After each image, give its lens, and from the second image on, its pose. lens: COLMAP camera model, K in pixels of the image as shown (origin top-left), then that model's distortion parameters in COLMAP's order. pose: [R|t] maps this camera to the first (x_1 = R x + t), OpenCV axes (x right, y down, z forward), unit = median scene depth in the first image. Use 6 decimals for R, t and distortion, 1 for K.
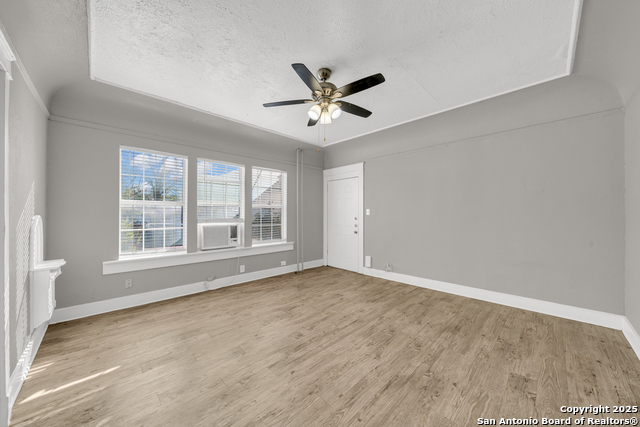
lens RADIAL K [[228.1, 0, 319.1], [0, 228.1, 213.0], [0, 0, 1]] dist [-0.000667, 0.000000]
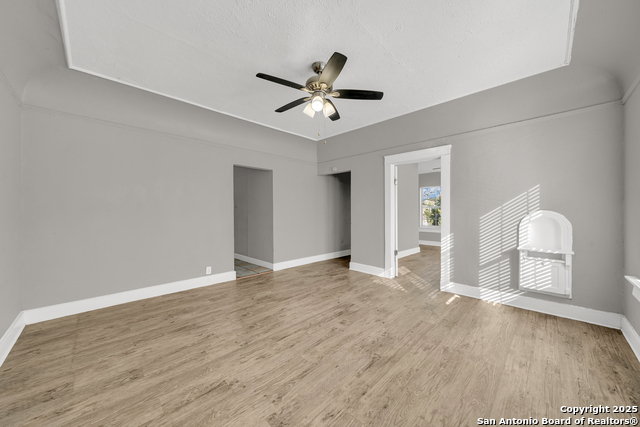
lens RADIAL K [[228.1, 0, 319.1], [0, 228.1, 213.0], [0, 0, 1]] dist [-0.000667, 0.000000]
pose [[-0.999955, 0.002341, -0.009160, 0.033718], [0.002352, 0.999997, -0.001125, 0.022244], [0.009157, -0.001146, -0.999957, 1.980879]]
